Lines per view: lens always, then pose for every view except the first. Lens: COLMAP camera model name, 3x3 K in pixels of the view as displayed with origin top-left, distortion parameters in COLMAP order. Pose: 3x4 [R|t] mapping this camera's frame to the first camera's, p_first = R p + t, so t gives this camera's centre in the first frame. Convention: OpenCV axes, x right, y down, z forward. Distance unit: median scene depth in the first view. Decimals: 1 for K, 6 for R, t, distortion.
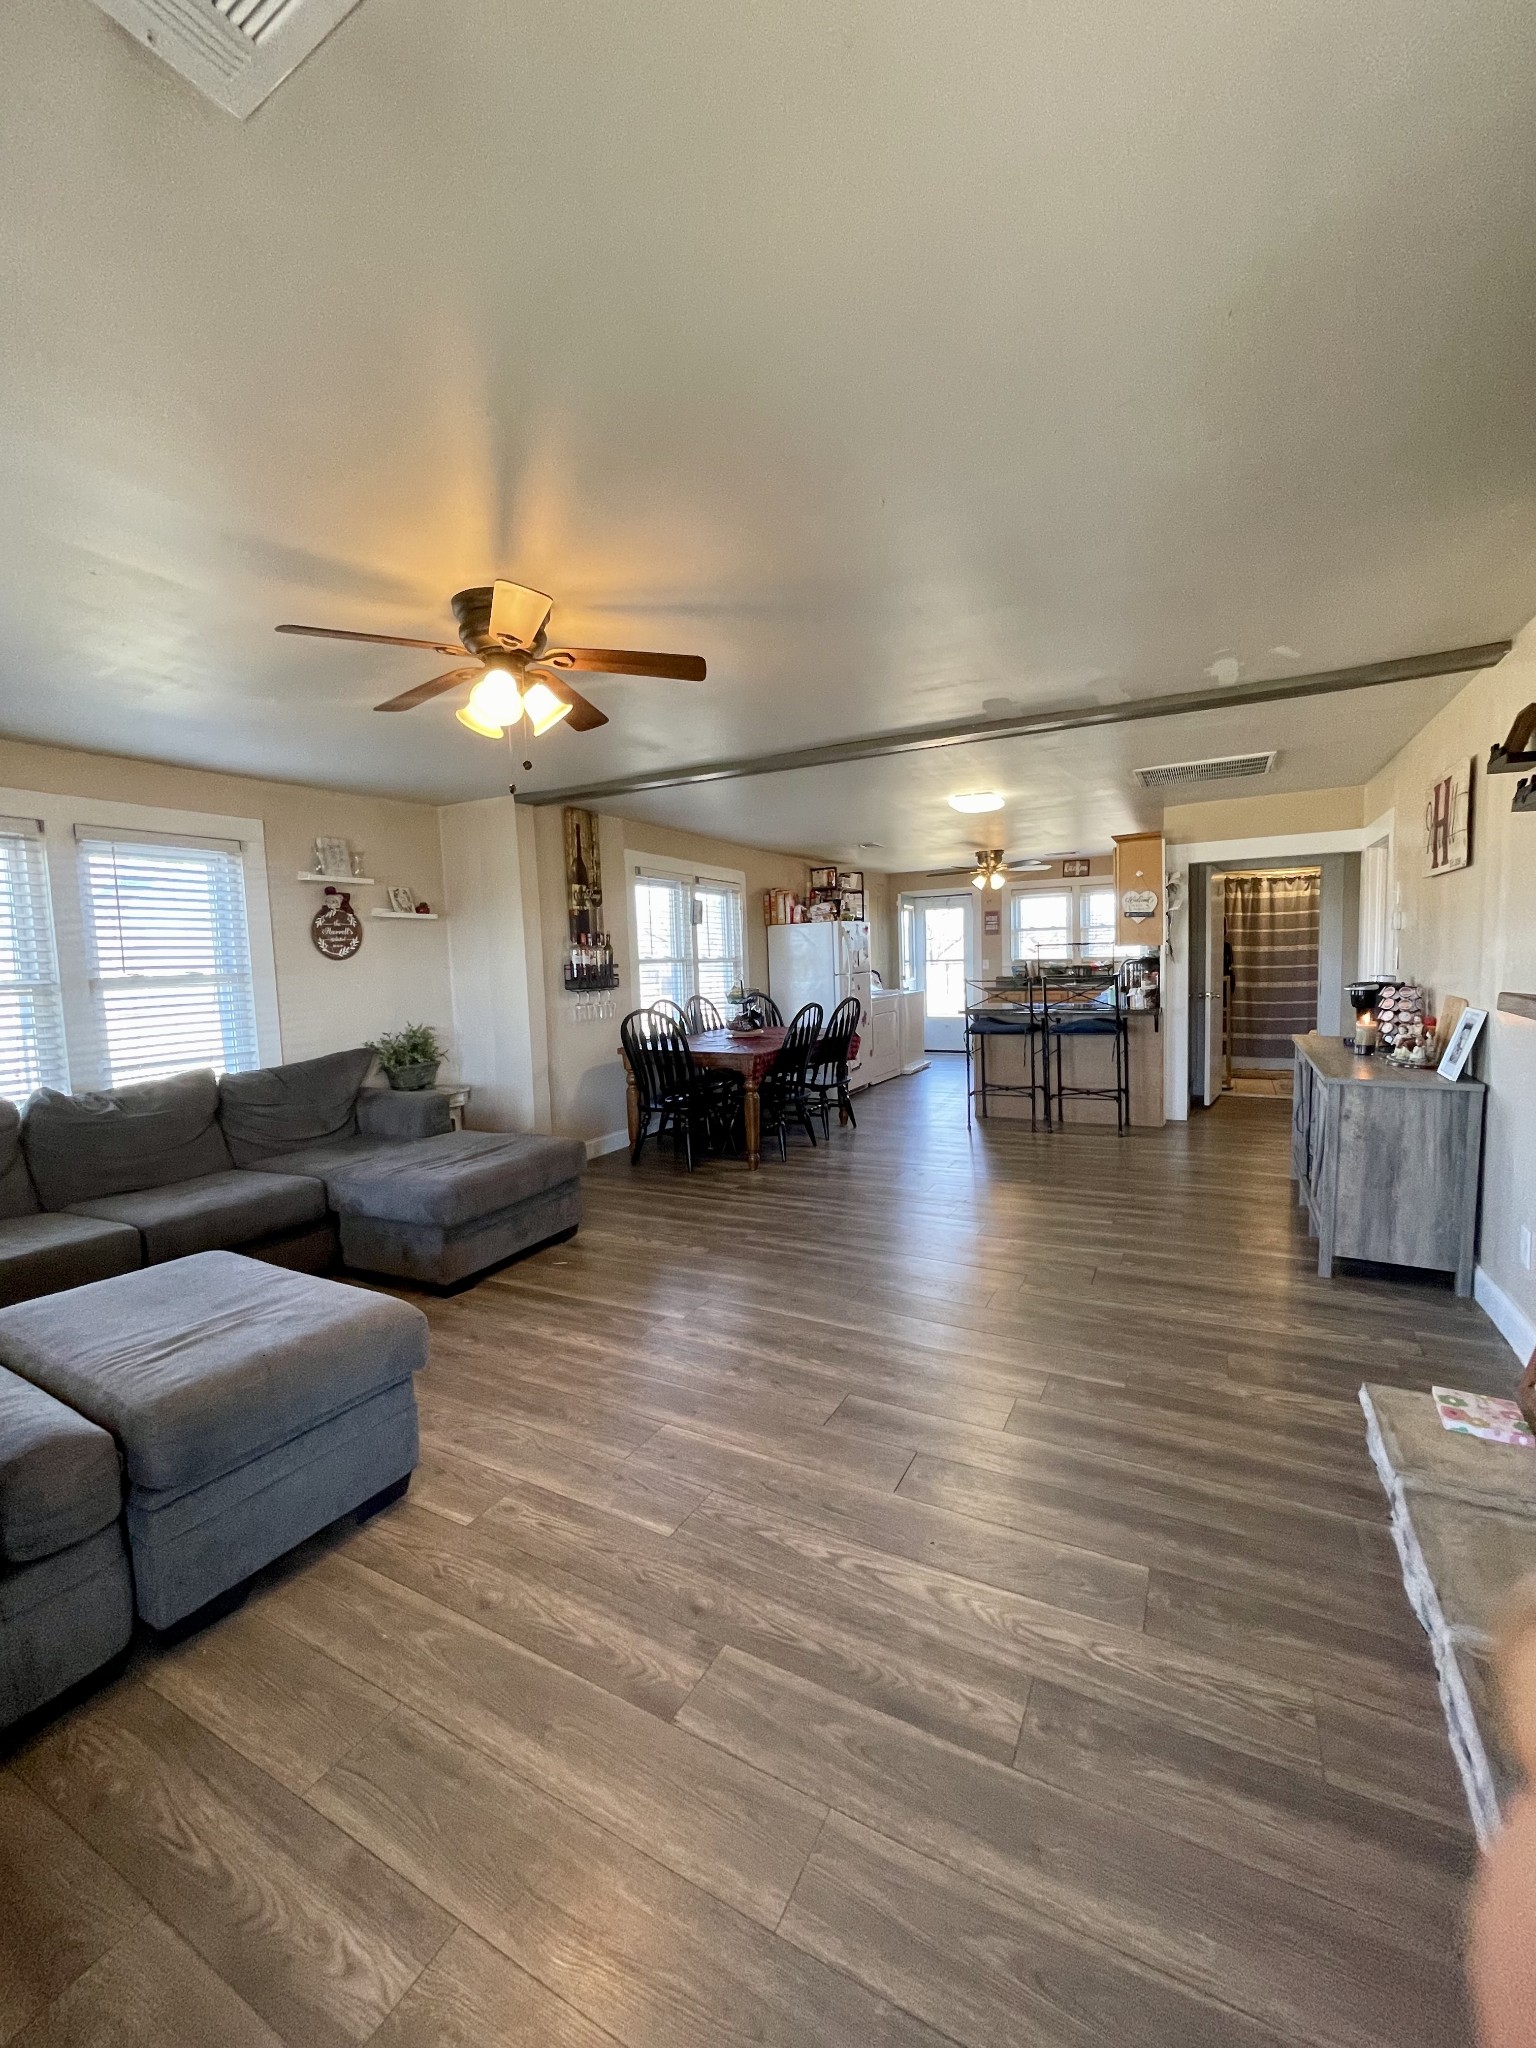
lens RADIAL K [[823.6, 0, 766.5], [0, 823.6, 1026.8], [0, 0, 1]] dist [-0.001878, -0.001293]
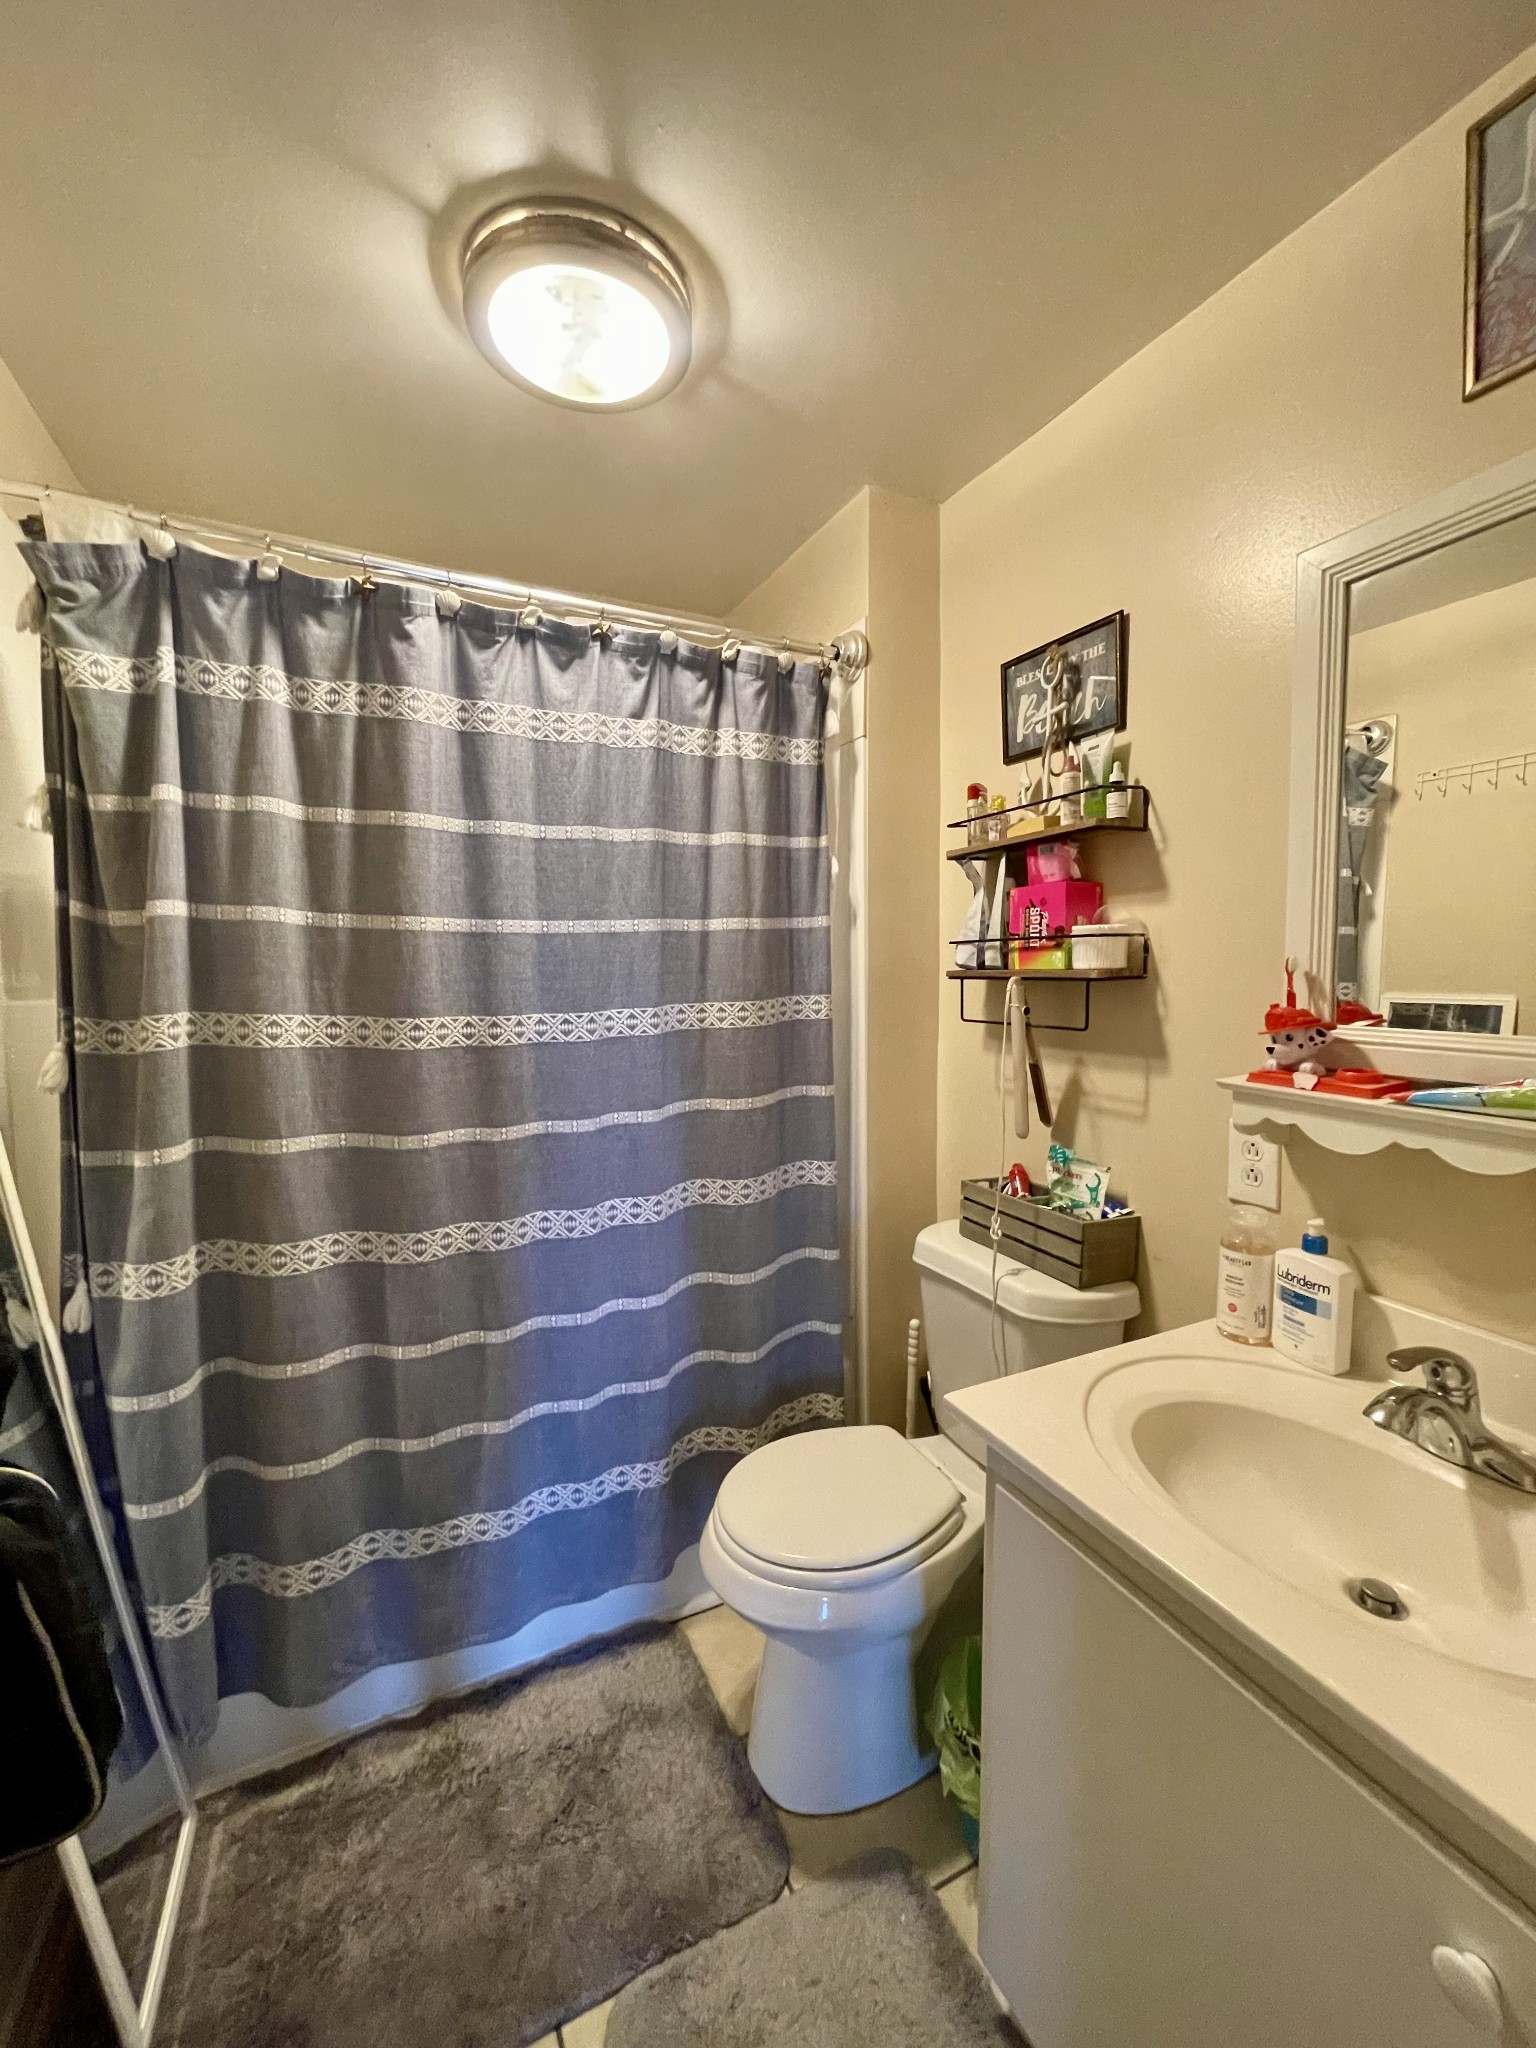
lens RADIAL K [[823.6, 0, 774.1], [0, 823.6, 1016.1], [0, 0, 1]] dist [-0.001878, -0.001293]
pose [[0.568773, -0.018506, 0.822286, 0.507292], [0.055769, 0.998314, -0.016108, -0.091803], [-0.820602, 0.055020, 0.568846, 0.852347]]
